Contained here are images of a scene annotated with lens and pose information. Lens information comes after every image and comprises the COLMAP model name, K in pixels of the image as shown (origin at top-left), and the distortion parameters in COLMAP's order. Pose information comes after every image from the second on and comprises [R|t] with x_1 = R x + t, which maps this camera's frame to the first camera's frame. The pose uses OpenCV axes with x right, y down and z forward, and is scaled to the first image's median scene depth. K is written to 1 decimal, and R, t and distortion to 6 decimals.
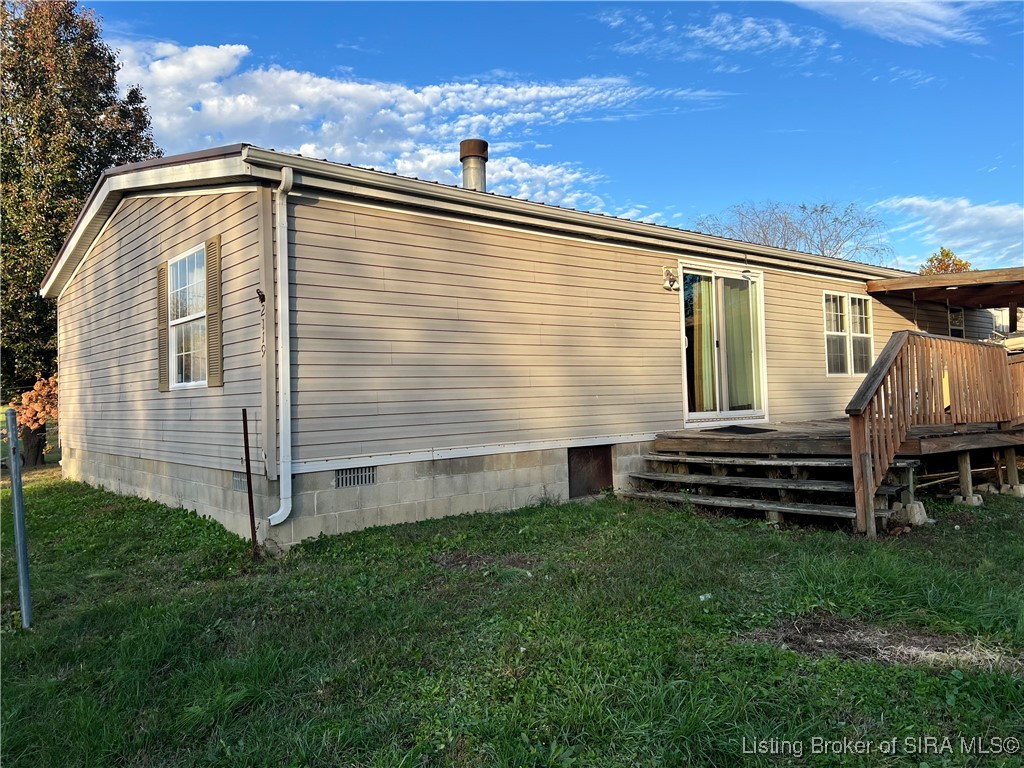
lens RADIAL K [[765.6, 0, 511.9], [0, 765.6, 380.7], [0, 0, 1]] dist [0.038713, -0.013963]
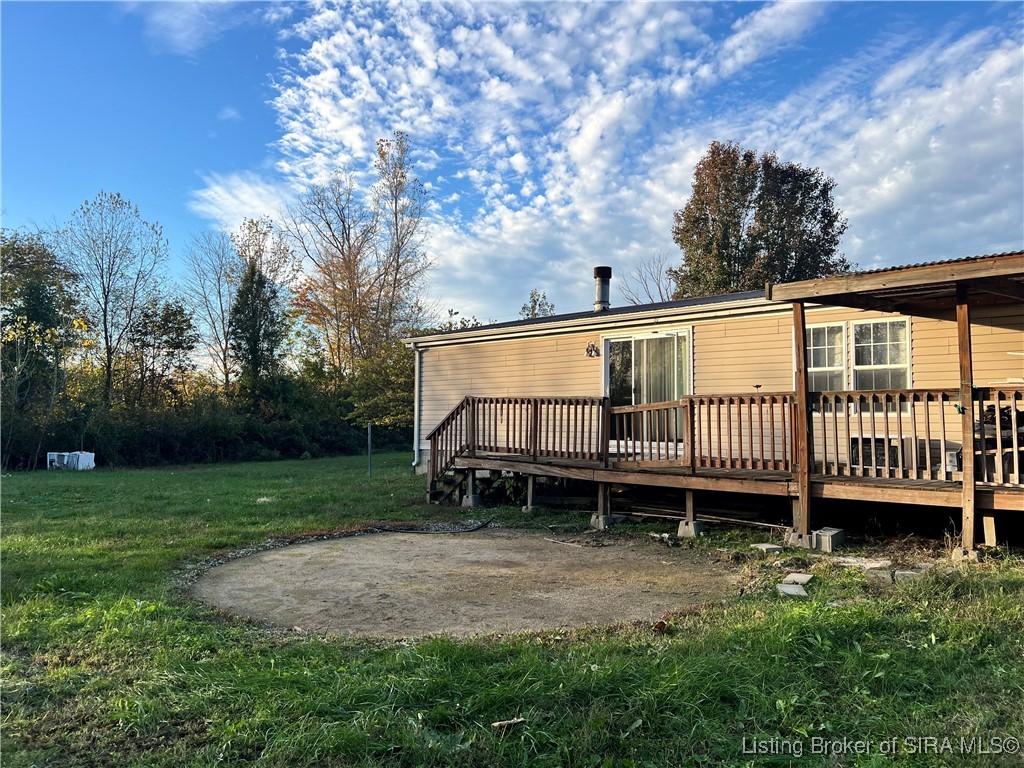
lens RADIAL K [[765.6, 0, 511.9], [0, 765.6, 381.9], [0, 0, 1]] dist [0.038713, -0.013963]
pose [[0.096605, -0.020066, -0.995121, 2.243853], [0.015997, 0.999699, -0.018606, -0.059249], [0.995194, -0.014122, 0.096897, 0.936676]]
